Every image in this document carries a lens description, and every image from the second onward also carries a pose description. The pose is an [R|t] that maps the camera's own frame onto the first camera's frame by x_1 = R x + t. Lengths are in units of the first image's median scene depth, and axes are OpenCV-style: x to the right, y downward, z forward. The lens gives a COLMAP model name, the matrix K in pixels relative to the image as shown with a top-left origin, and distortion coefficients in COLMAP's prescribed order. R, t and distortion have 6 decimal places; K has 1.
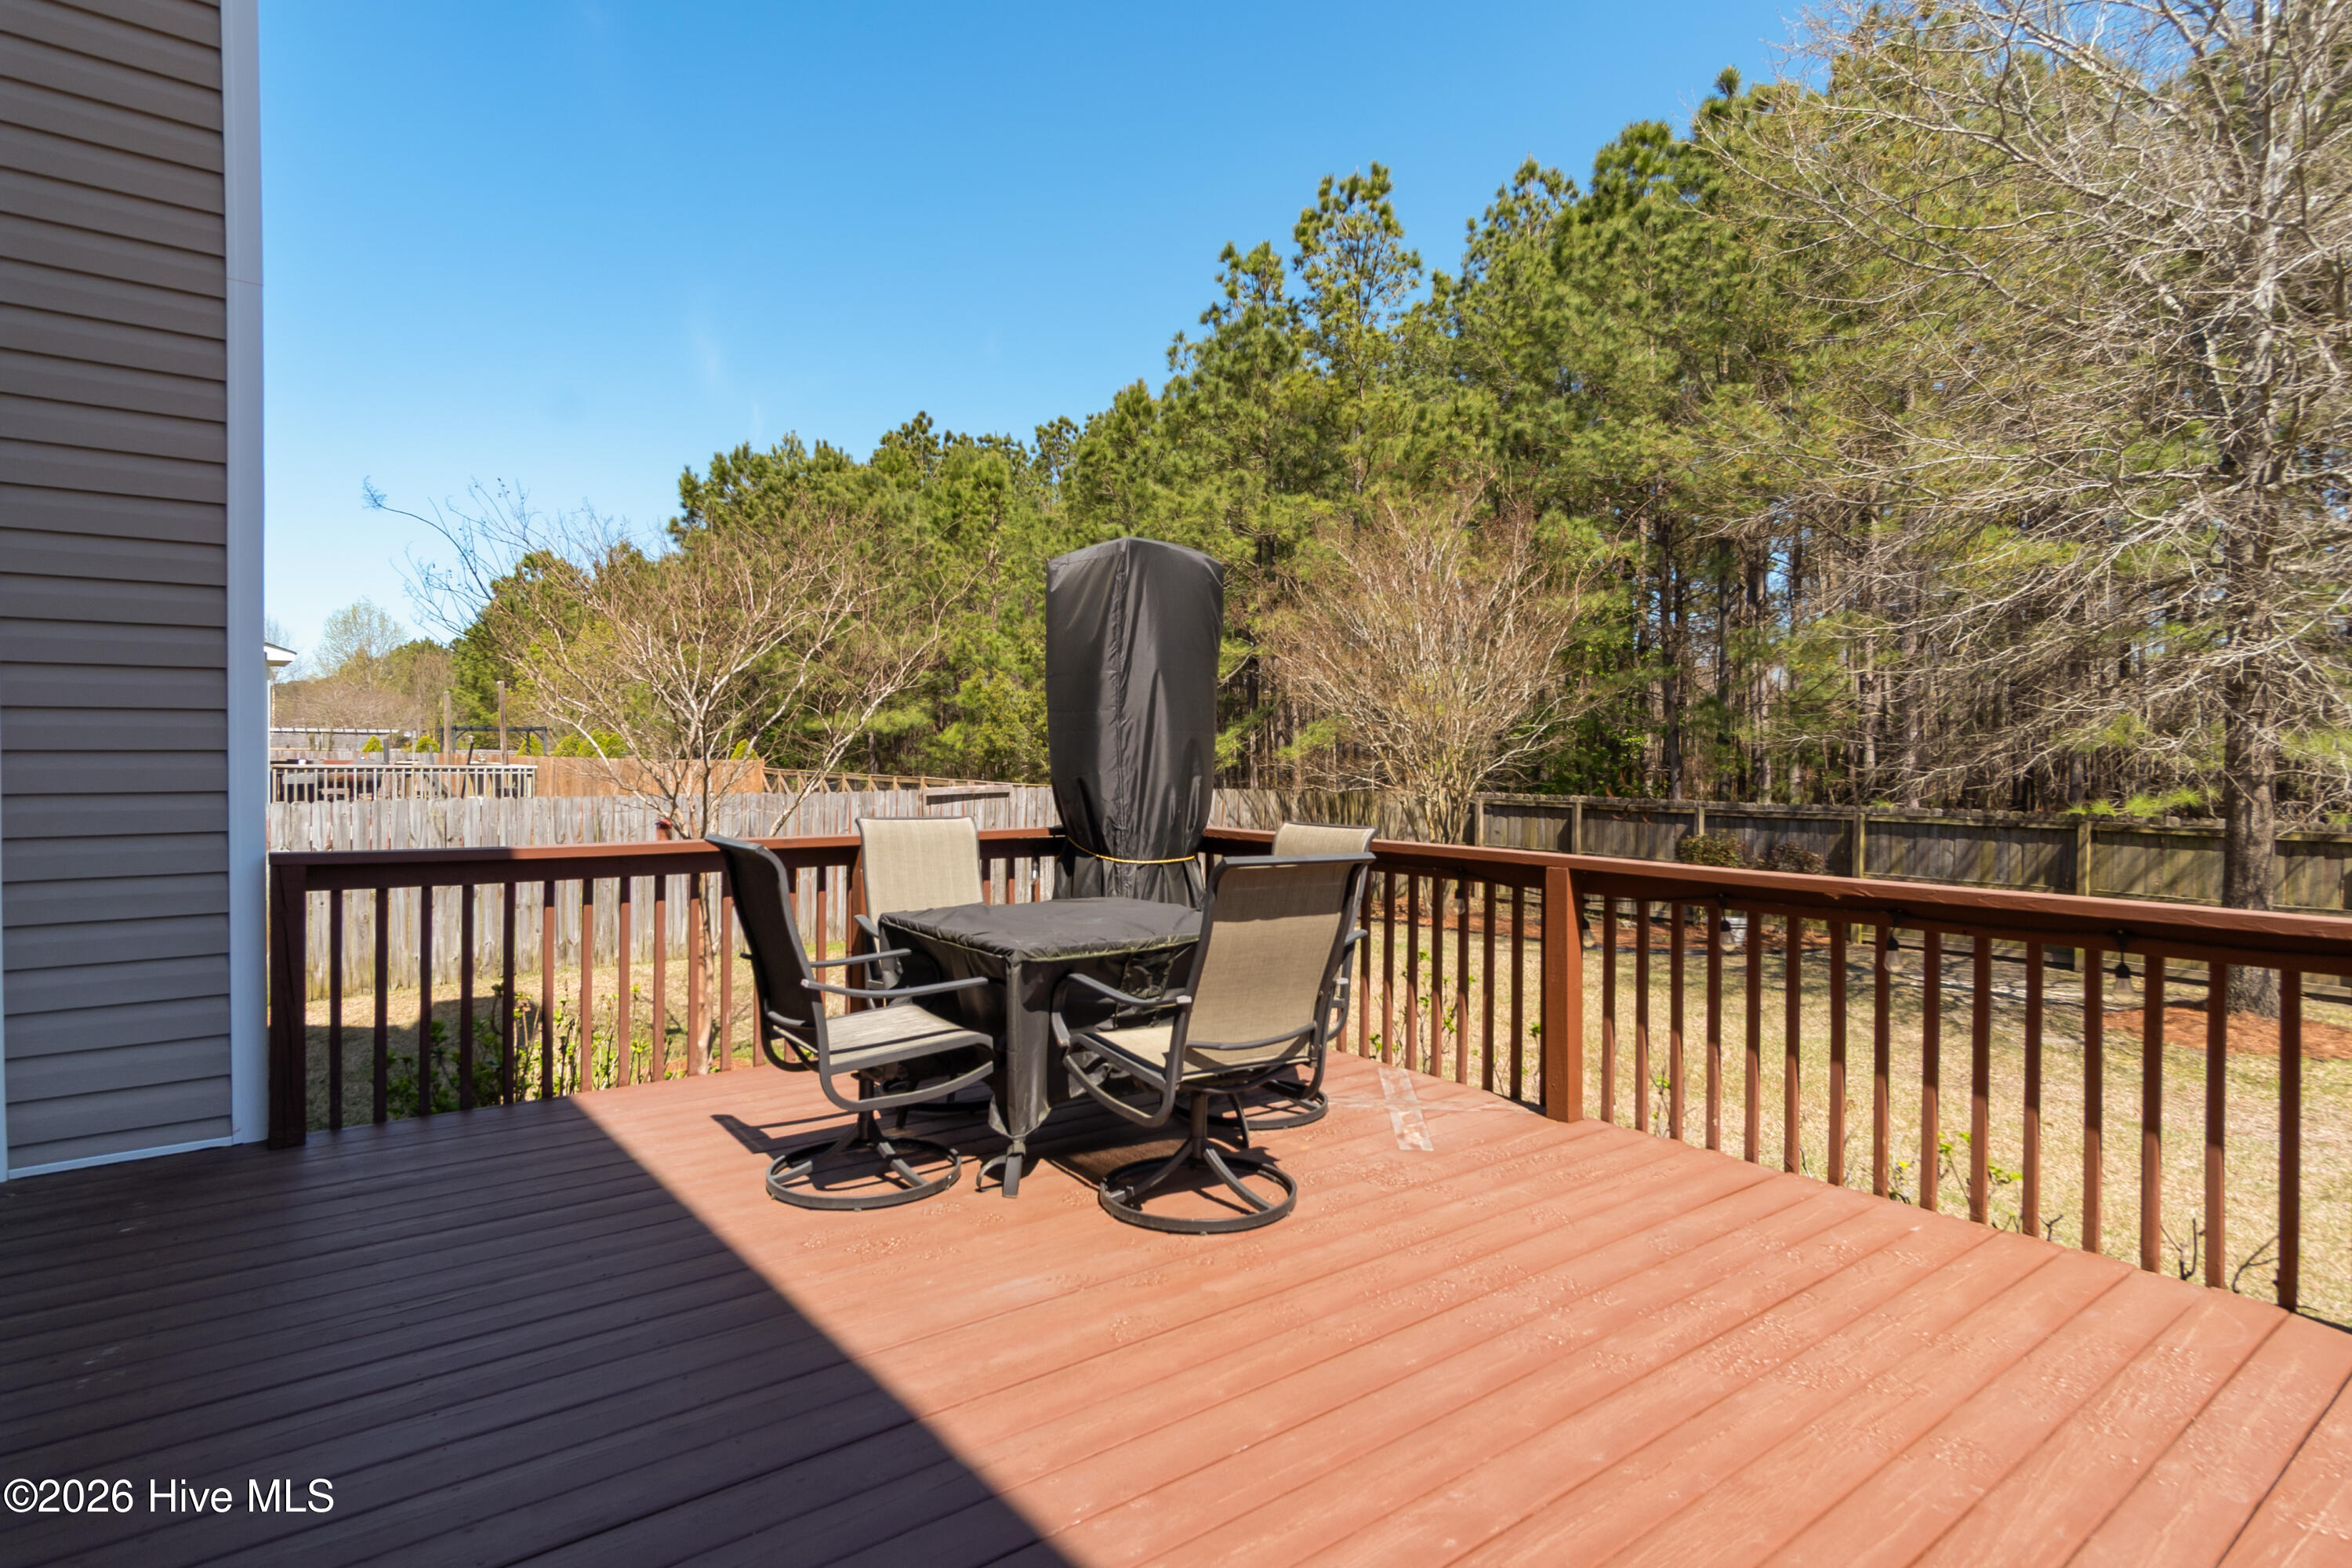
lens RADIAL K [[1237.5, 0, 1175.0], [0, 1237.5, 776.8], [0, 0, 1]] dist [0.003915, 0.002182]
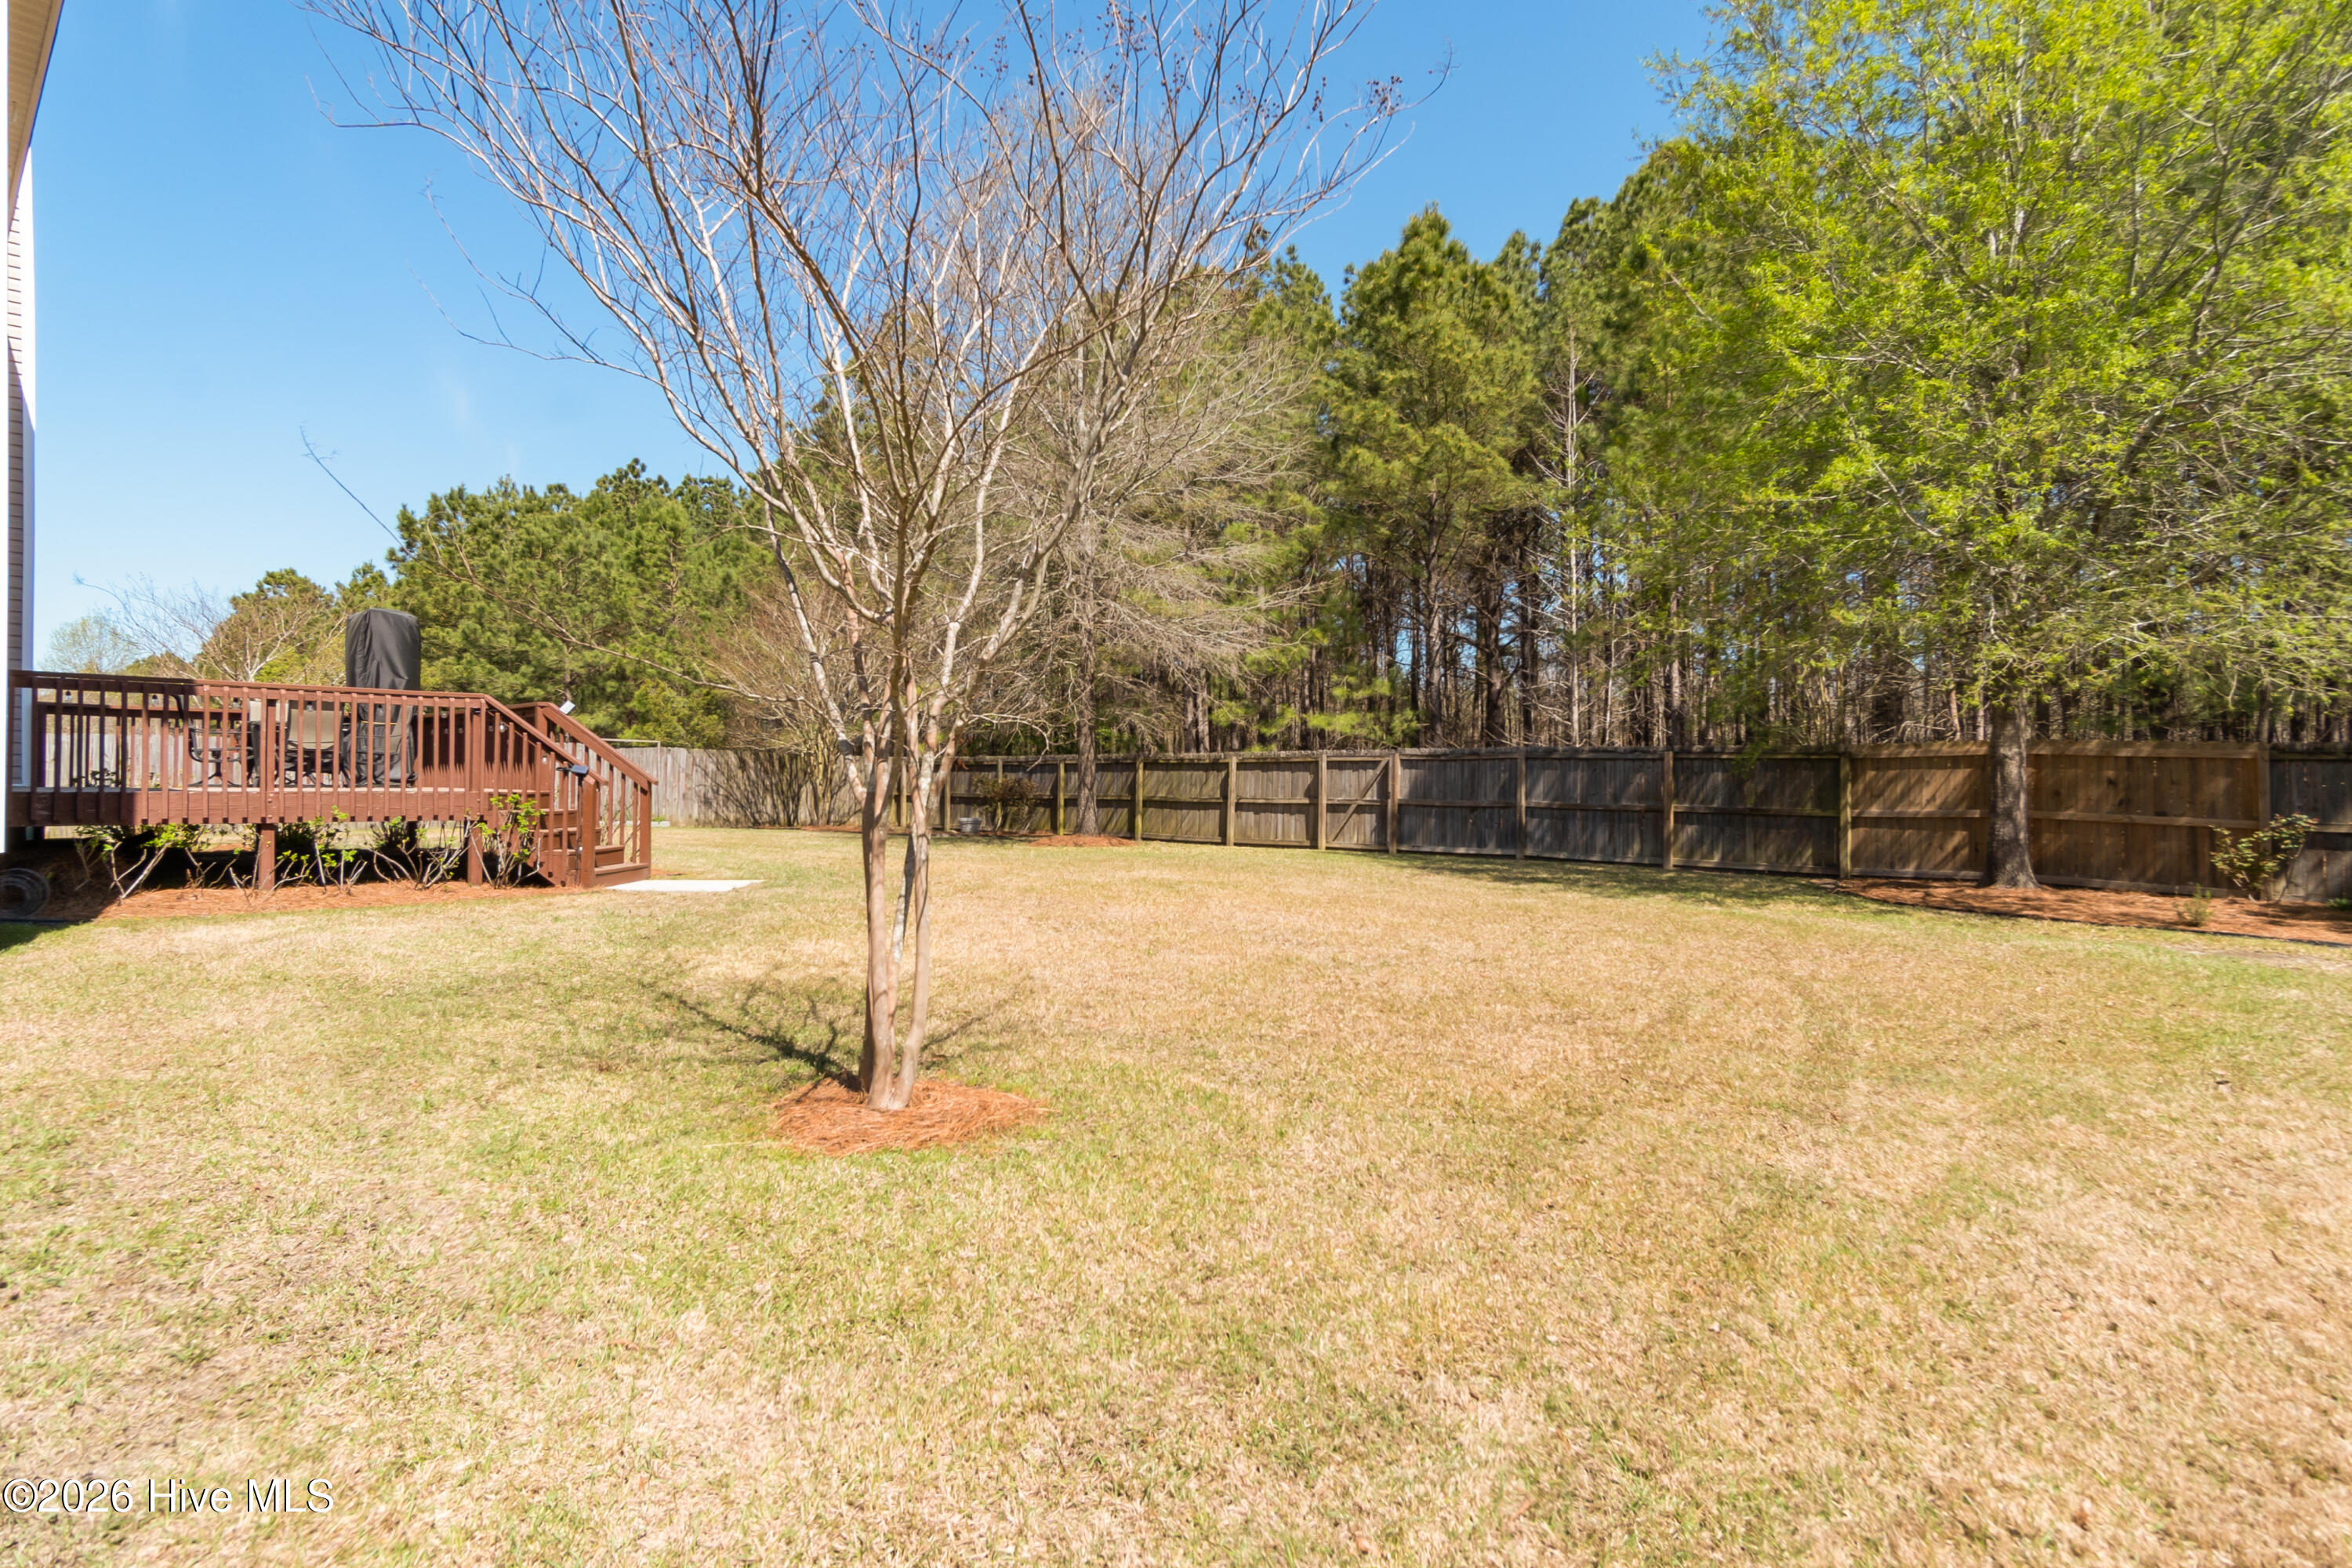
lens RADIAL K [[1237.5, 0, 1177.9], [0, 1237.5, 772.4], [0, 0, 1]] dist [0.003915, 0.002182]
pose [[0.990610, -0.003304, 0.136679, 0.165682], [0.006379, 0.999736, -0.022067, 0.029891], [-0.136570, 0.022732, 0.990370, -0.243044]]
